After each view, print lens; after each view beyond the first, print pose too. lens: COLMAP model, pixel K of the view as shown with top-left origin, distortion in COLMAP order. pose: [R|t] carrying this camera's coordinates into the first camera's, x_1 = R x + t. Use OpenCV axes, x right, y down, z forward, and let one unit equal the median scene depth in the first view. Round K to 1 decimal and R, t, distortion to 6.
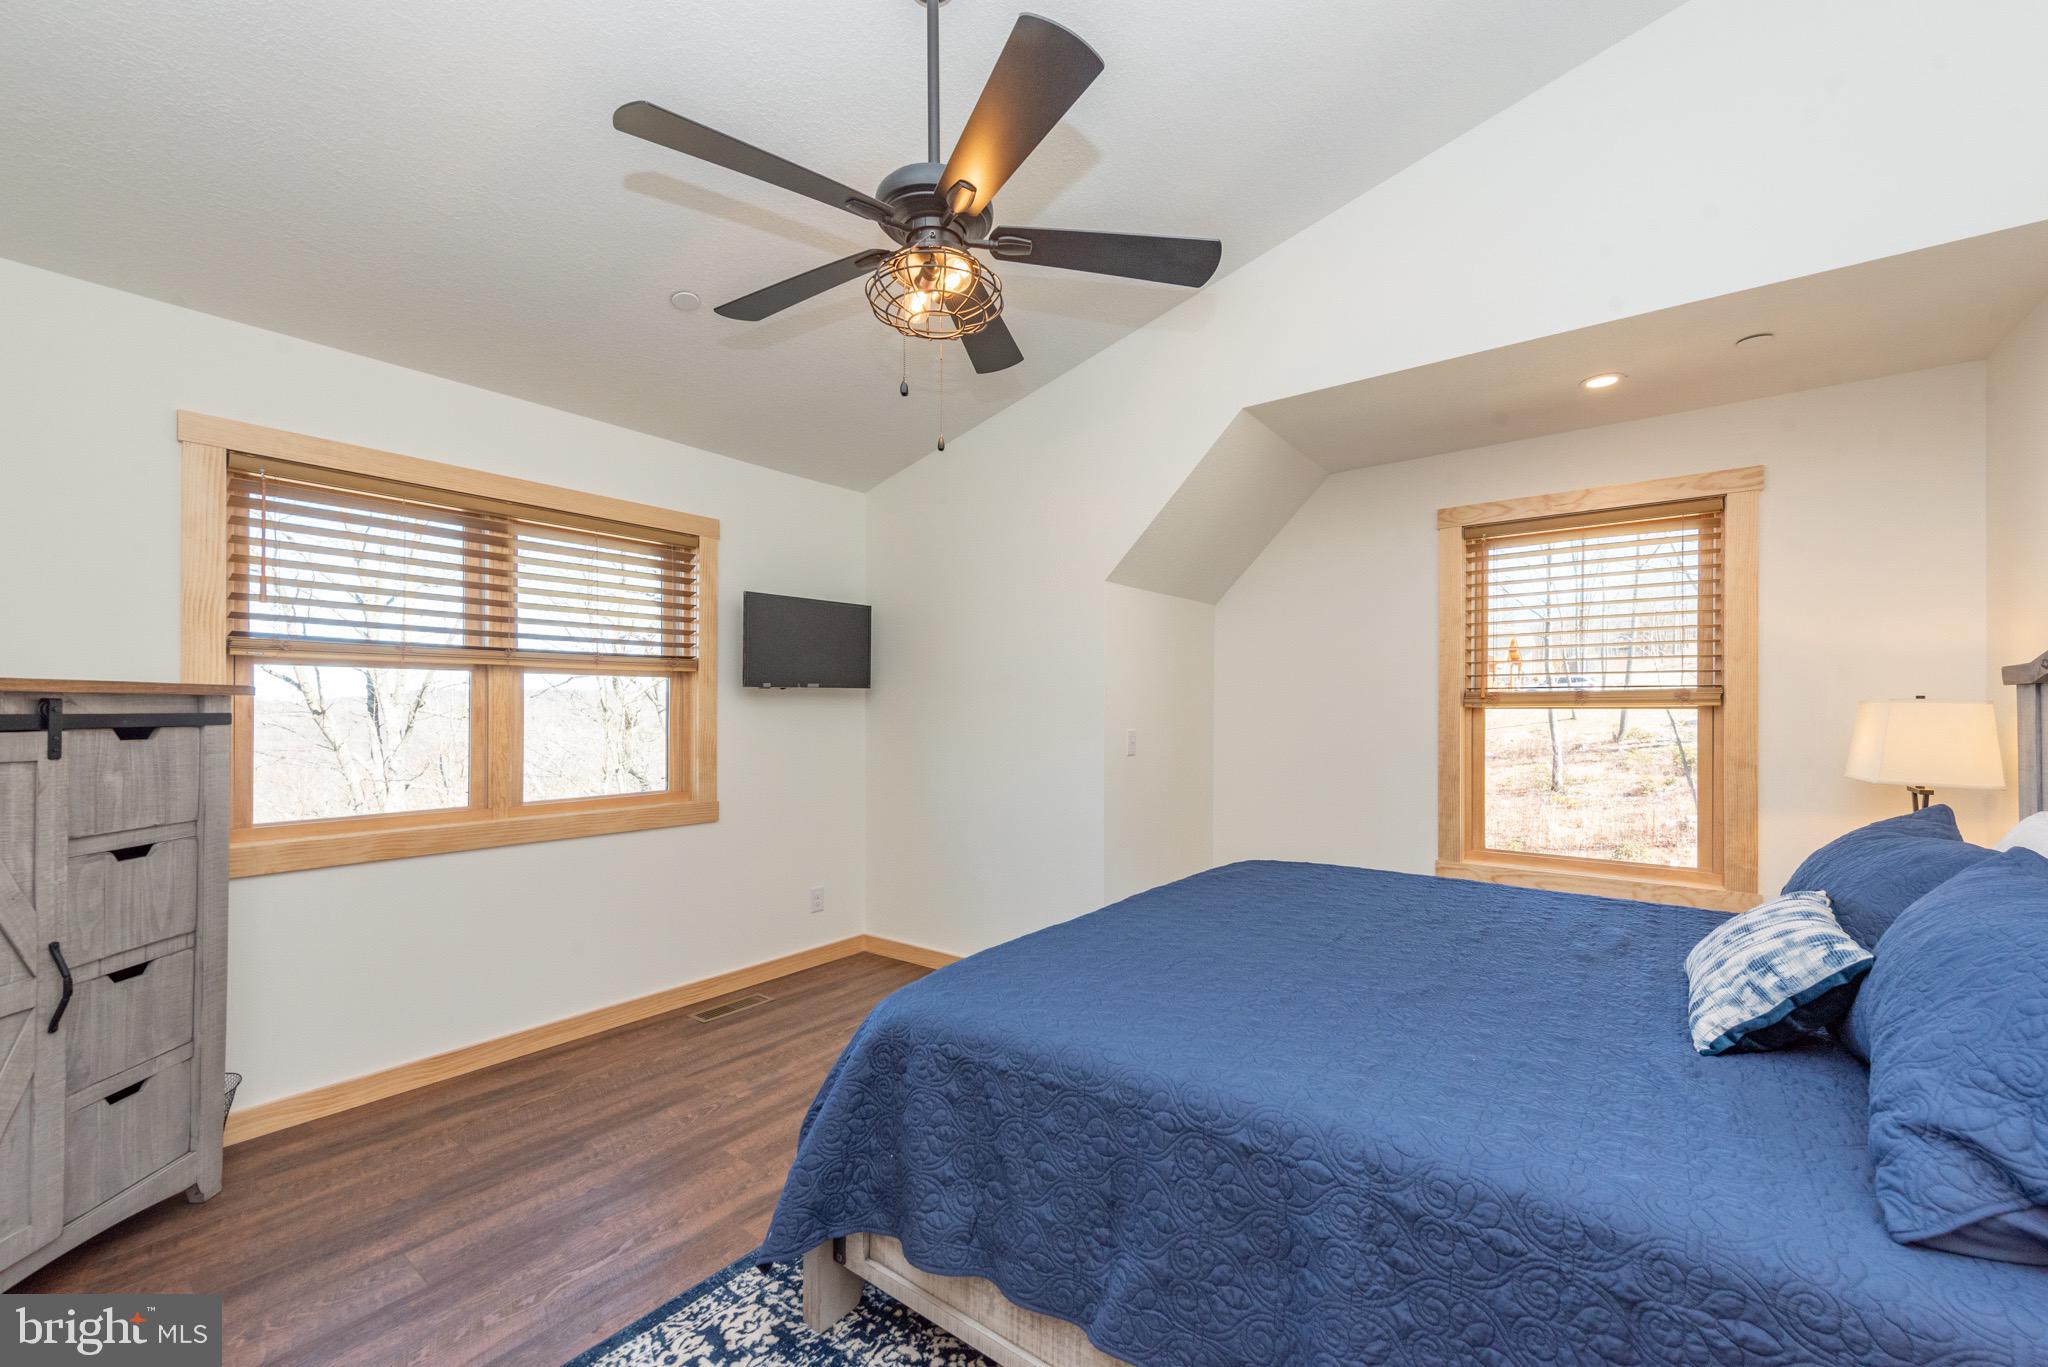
lens RADIAL K [[814.2, 0, 1054.9], [0, 814.2, 710.7], [0, 0, 1]] dist [0.002105, 0.000101]
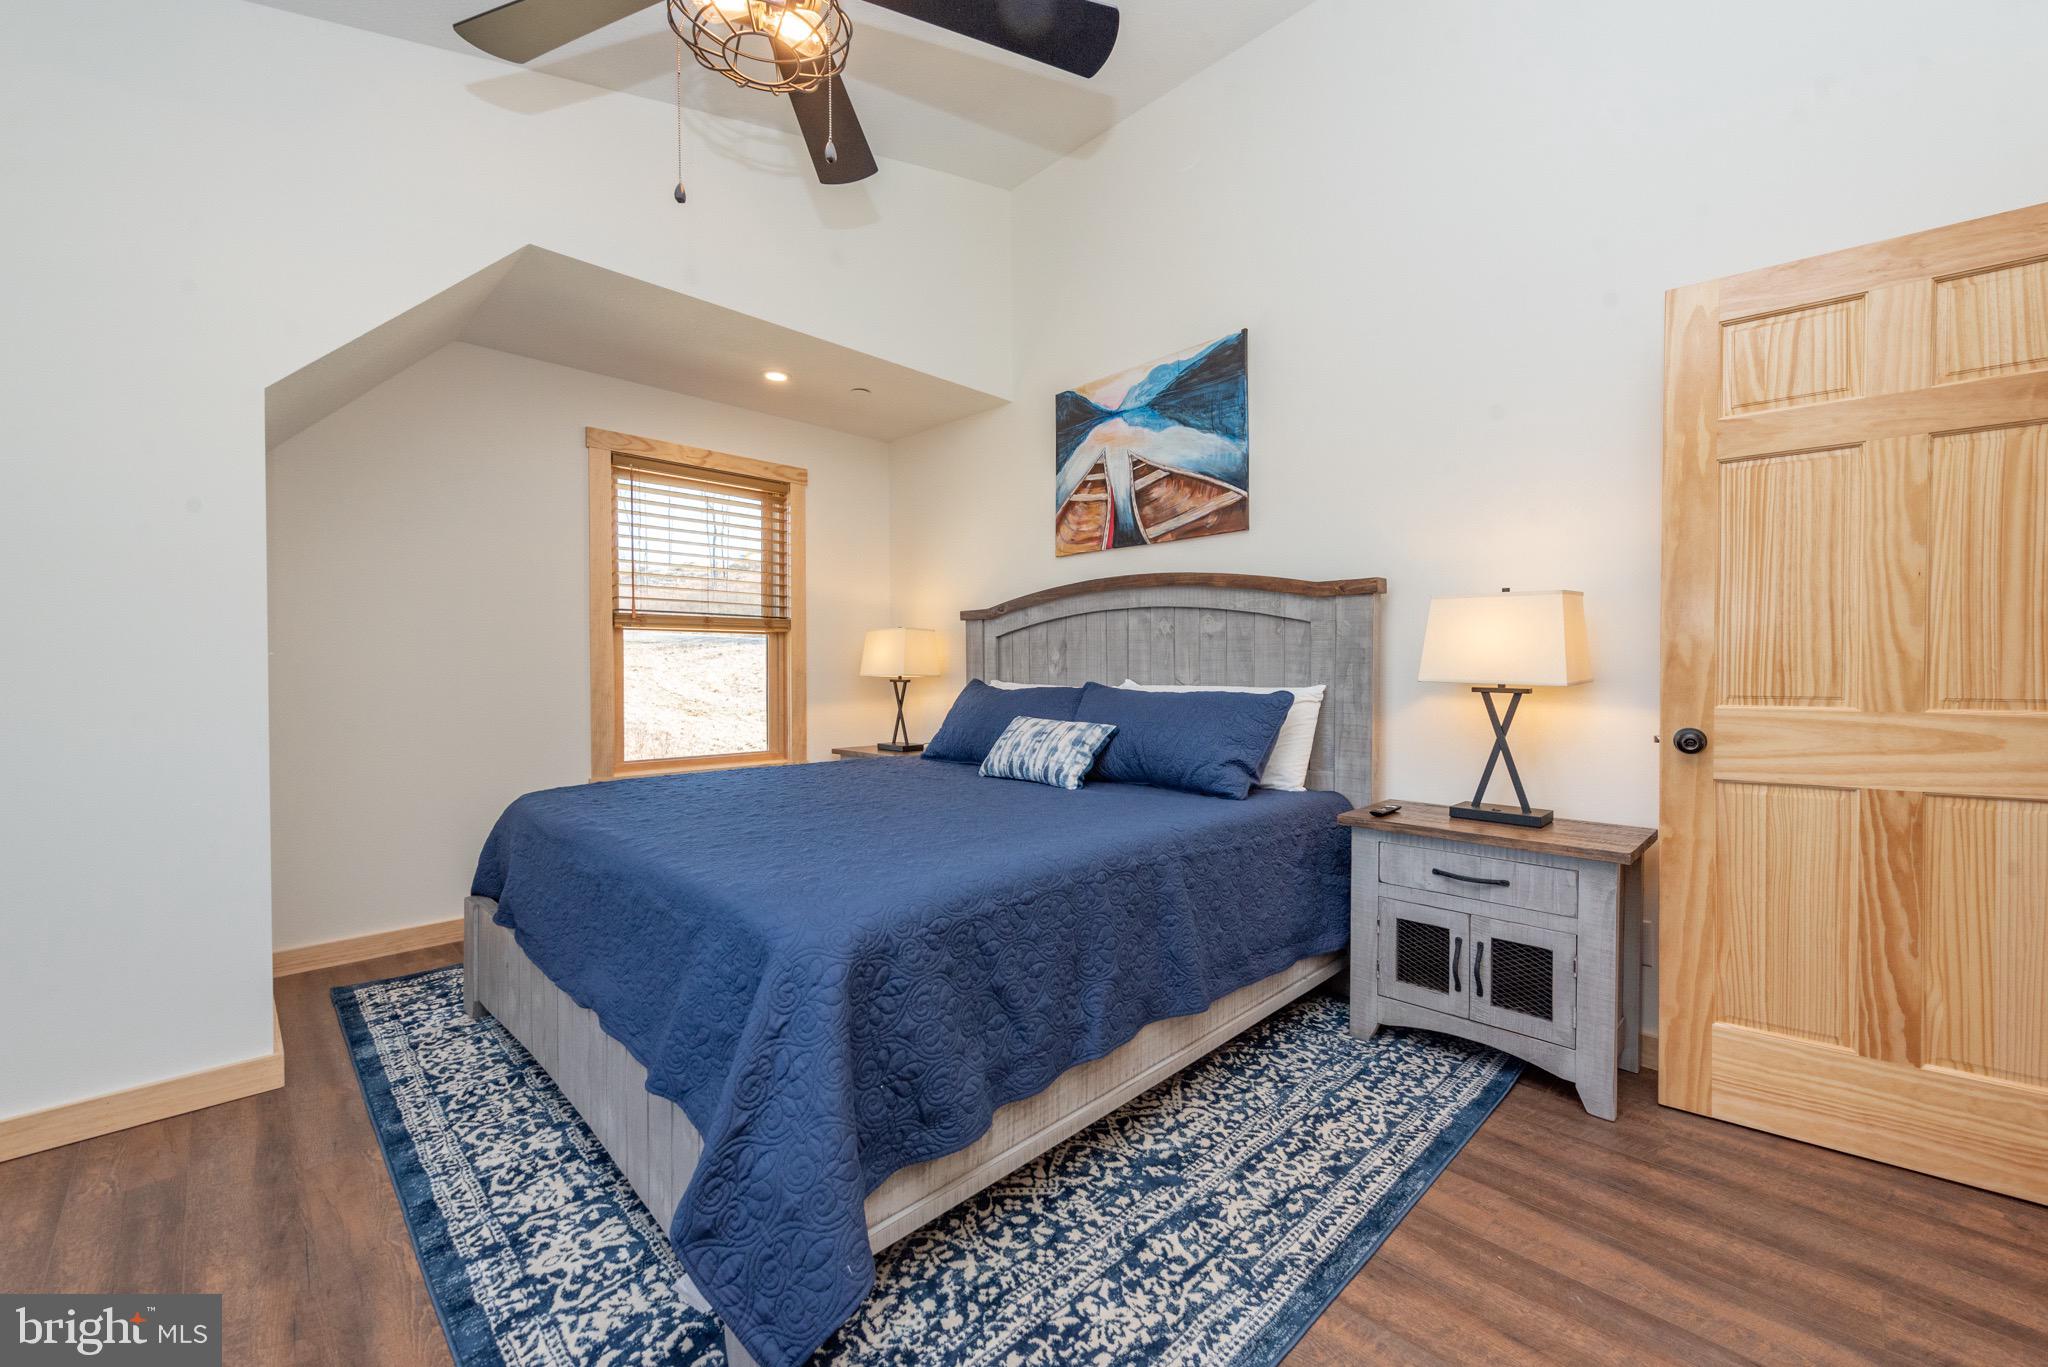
lens RADIAL K [[812.7, 0, 1030.7], [0, 812.7, 682.7], [0, 0, 1]] dist [0.001978, -0.000125]
pose [[0.152796, -0.019788, 0.988060, -0.549581], [0.003724, 0.999804, 0.019447, 0.060395], [-0.988251, 0.000708, 0.152840, 0.392702]]
